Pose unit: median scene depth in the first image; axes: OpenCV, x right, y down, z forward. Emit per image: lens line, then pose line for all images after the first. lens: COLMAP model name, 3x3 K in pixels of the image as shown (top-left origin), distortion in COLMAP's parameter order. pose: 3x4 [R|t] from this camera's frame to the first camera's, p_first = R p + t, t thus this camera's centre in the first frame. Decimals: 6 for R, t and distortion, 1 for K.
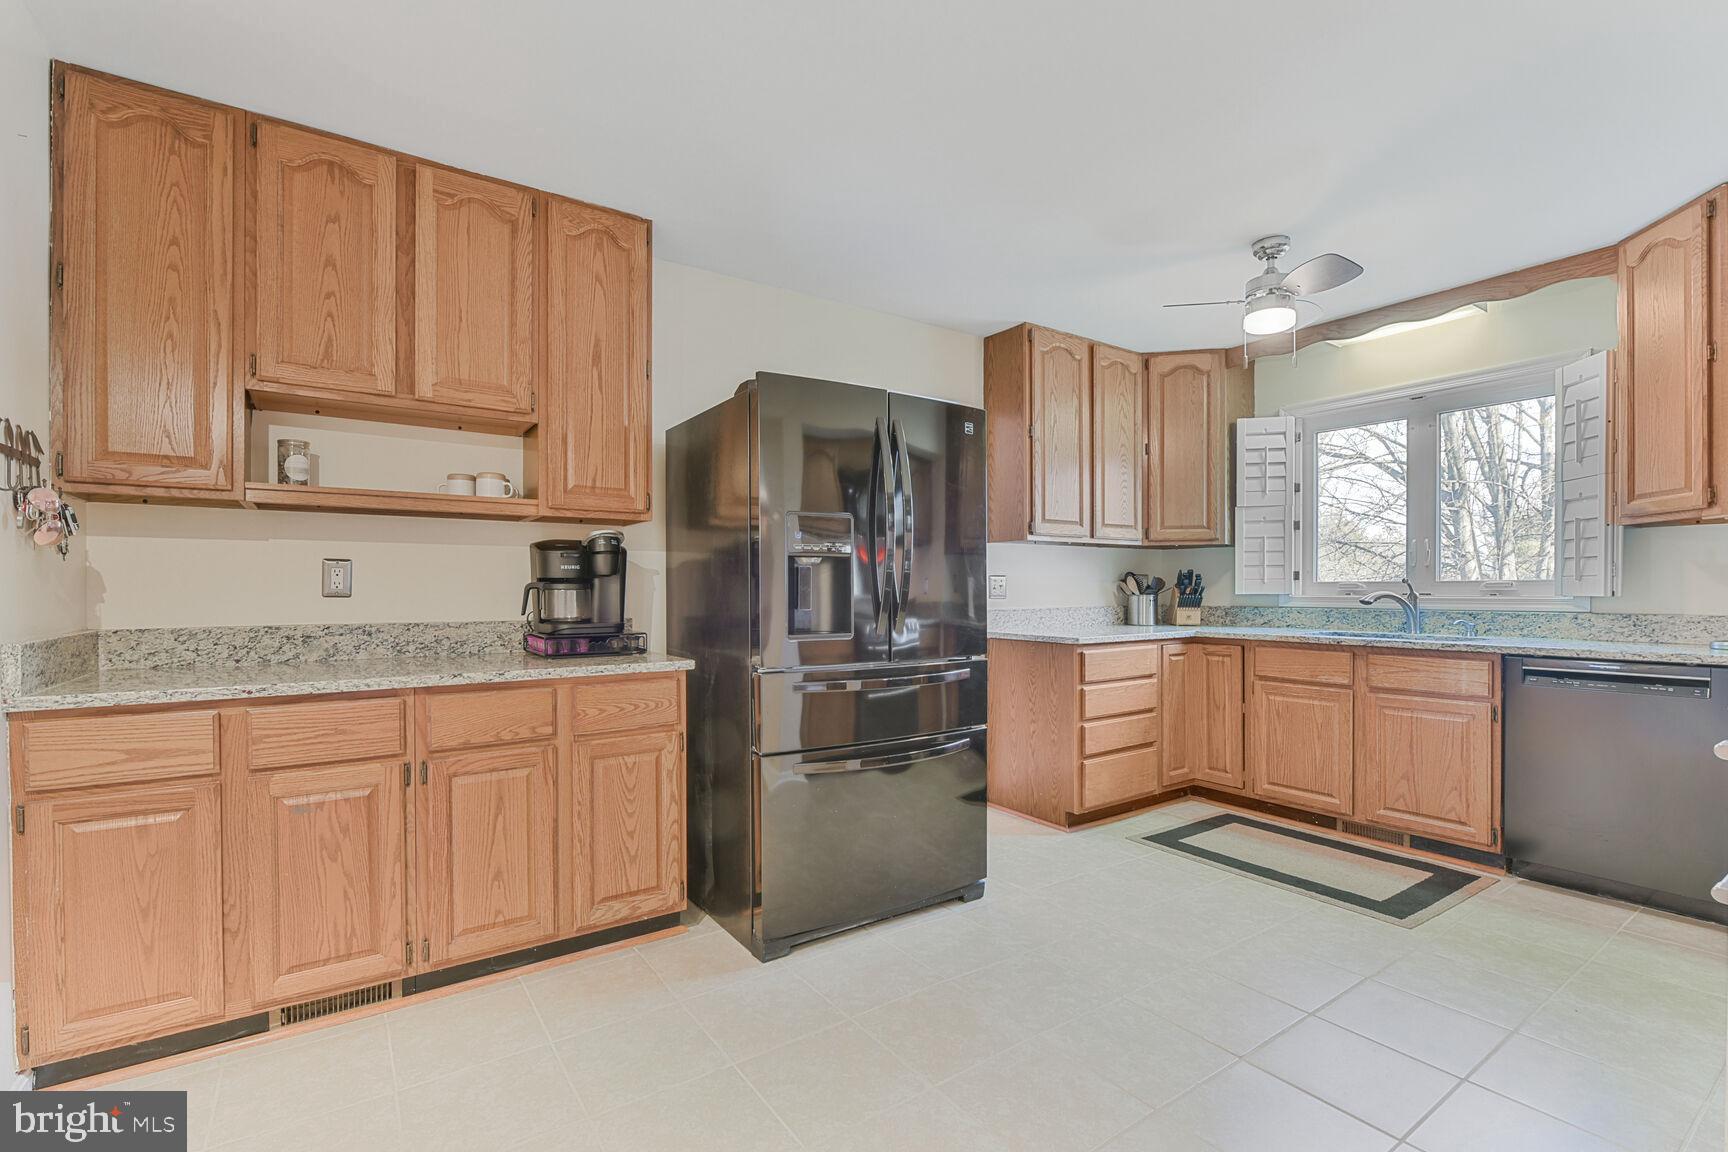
lens RADIAL K [[765.5, 0, 852.1], [0, 765.5, 589.5], [0, 0, 1]] dist [-0.011844, -0.000651]
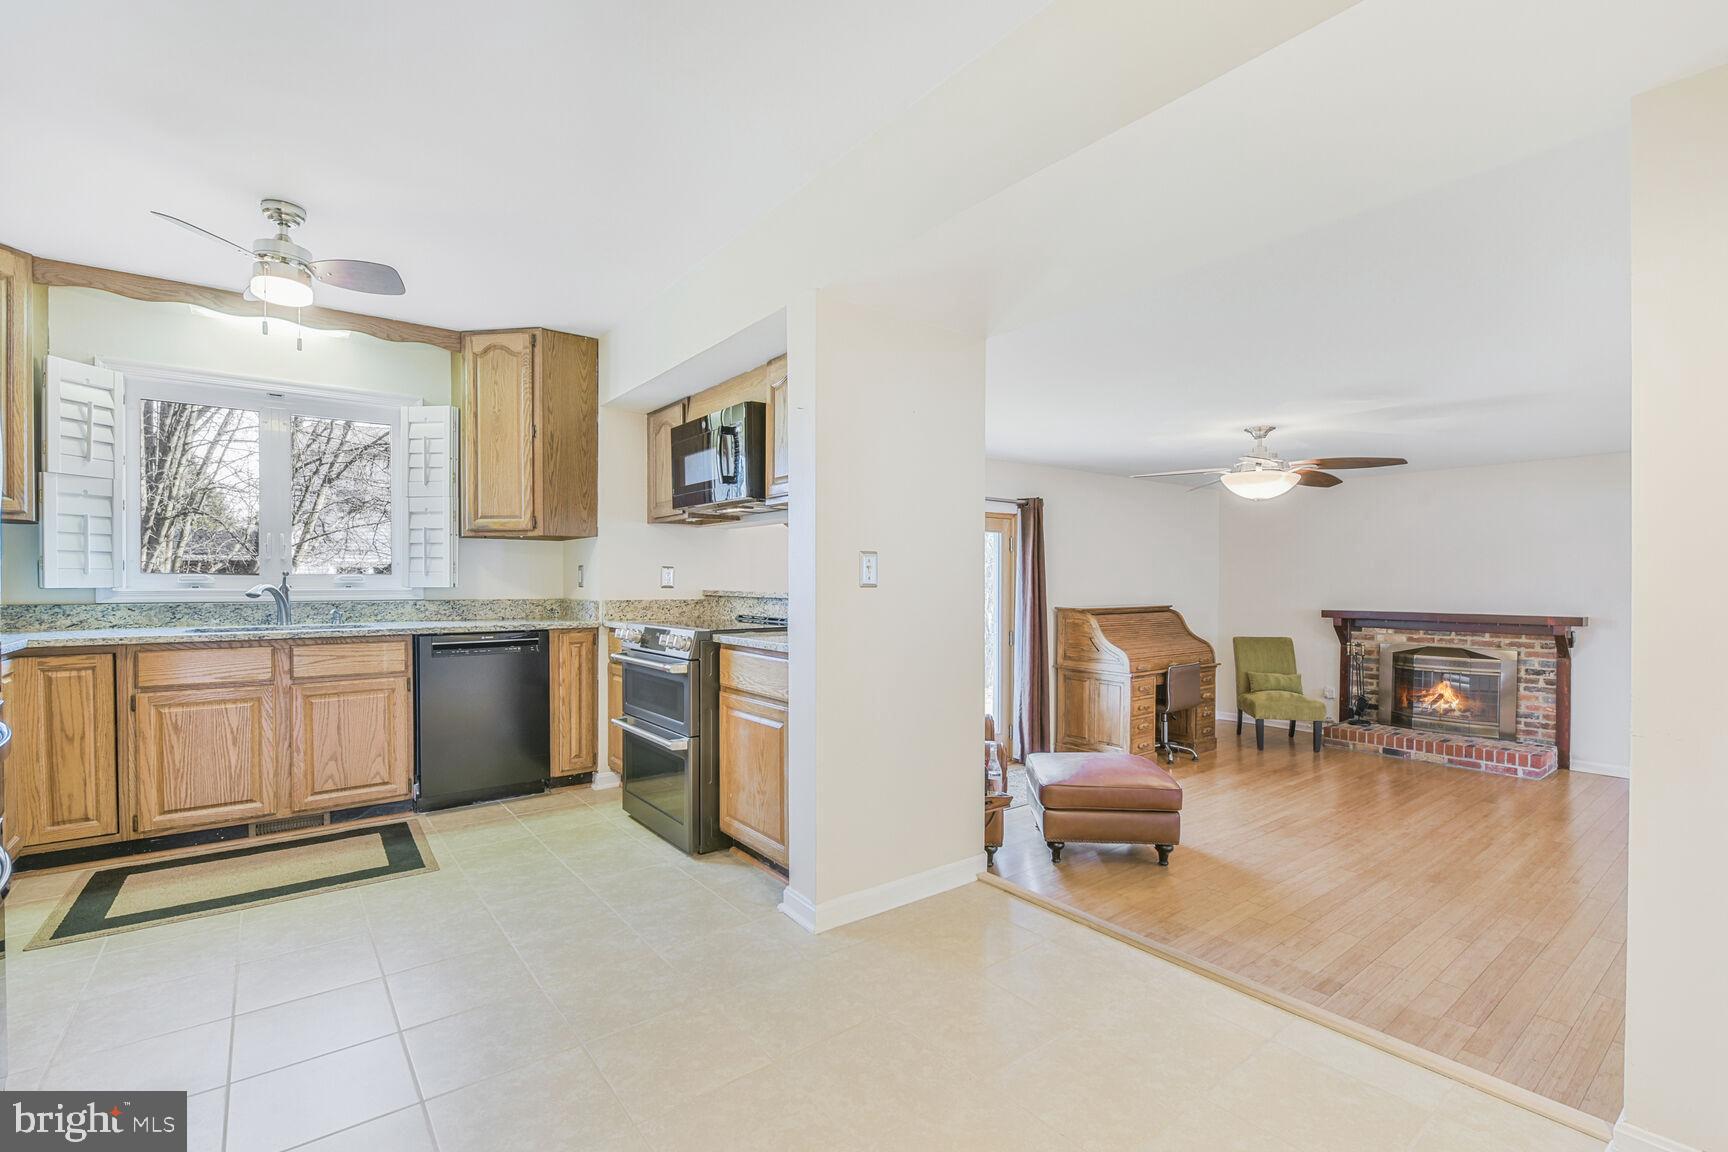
lens RADIAL K [[765.5, 0, 852.9], [0, 765.5, 582.0], [0, 0, 1]] dist [-0.011844, -0.000651]
pose [[-0.064906, -0.000563, 0.997891, -0.381173], [-0.001809, 0.999998, 0.000447, -0.002225], [-0.997890, -0.001776, -0.064907, 0.337680]]
